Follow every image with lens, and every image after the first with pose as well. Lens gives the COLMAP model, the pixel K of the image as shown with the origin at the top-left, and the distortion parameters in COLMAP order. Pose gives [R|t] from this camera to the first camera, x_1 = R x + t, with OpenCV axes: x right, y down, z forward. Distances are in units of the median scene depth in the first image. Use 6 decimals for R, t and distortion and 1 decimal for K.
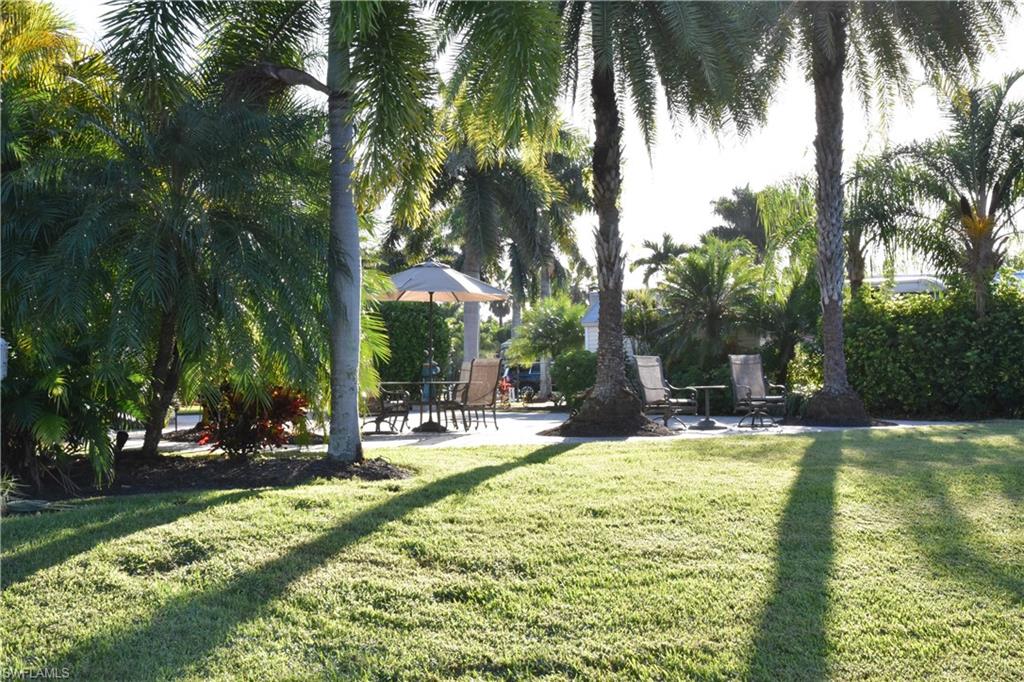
lens RADIAL K [[1278.7, 0, 512.0], [0, 1278.7, 341.0], [0, 0, 1]] dist [0.223285, 0.015665]
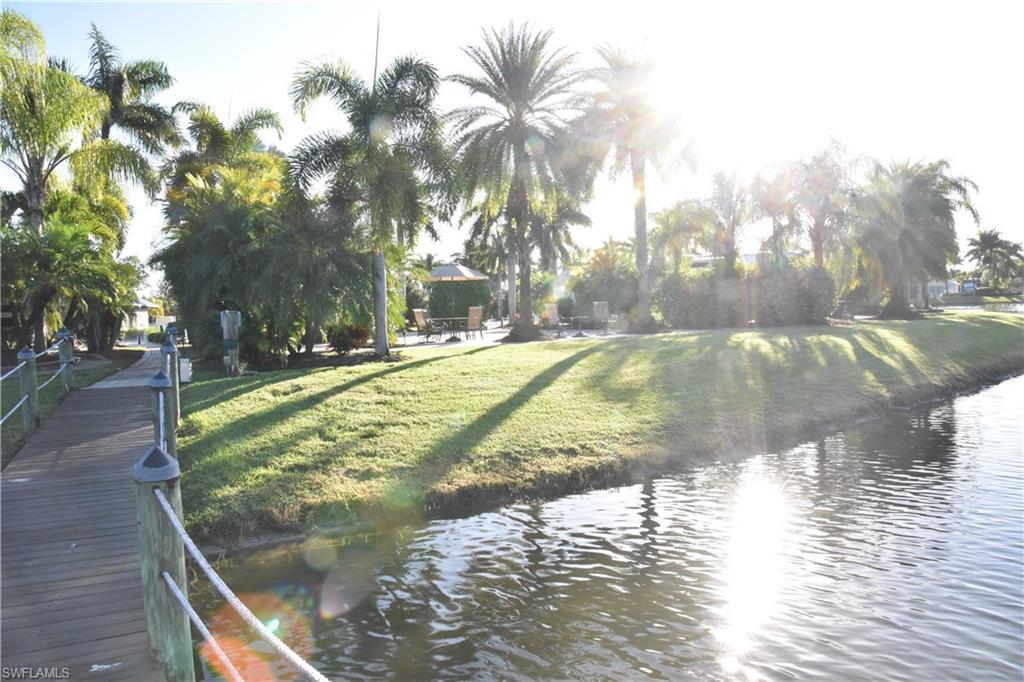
lens RADIAL K [[697.7, 0, 512.0], [0, 697.7, 341.0], [0, 0, 1]] dist [-0.115727, 0.062839]
pose [[0.995986, -0.026195, -0.085589, 0.251936], [0.032424, 0.996862, 0.072216, -0.021736], [0.083429, -0.074701, 0.993710, -0.303408]]
